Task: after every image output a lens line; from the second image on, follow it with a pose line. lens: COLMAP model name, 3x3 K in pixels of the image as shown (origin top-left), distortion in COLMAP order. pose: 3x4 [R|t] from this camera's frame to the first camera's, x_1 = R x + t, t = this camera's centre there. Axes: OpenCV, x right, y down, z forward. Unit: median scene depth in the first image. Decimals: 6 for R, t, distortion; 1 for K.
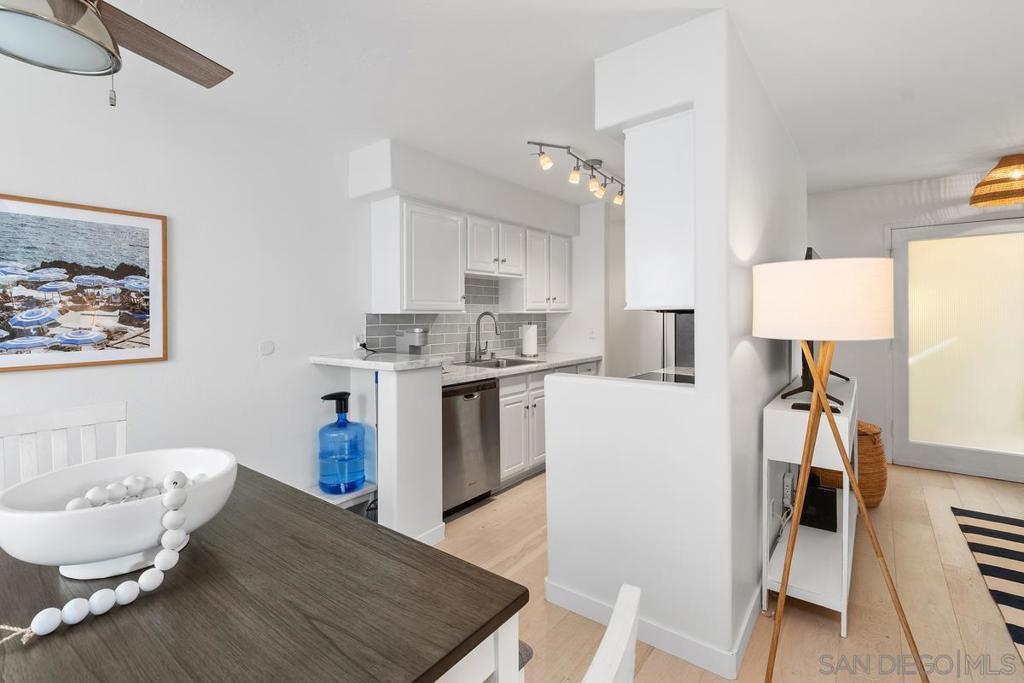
lens RADIAL K [[464.5, 0, 513.3], [0, 464.5, 320.4], [0, 0, 1]] dist [0.000470, 0.000122]
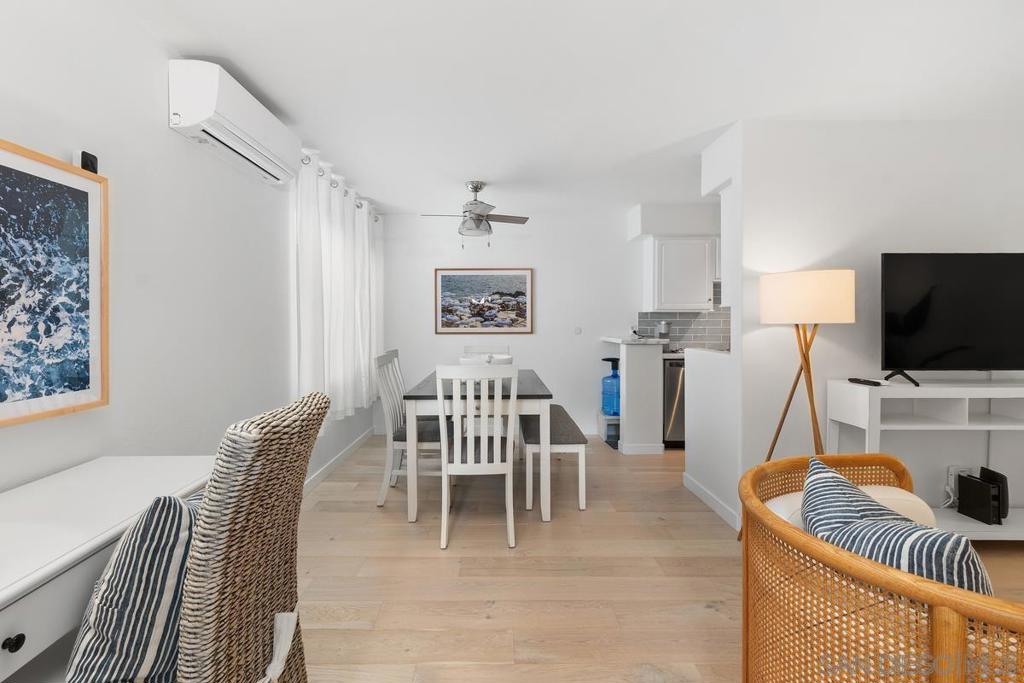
lens RADIAL K [[464.5, 0, 509.6], [0, 464.5, 332.1], [0, 0, 1]] dist [0.000470, 0.000122]
pose [[0.629739, 0.022373, -0.776484, 0.954902], [-0.009743, 0.999734, 0.020904, 0.036305], [0.776745, -0.005599, 0.629790, -0.506858]]
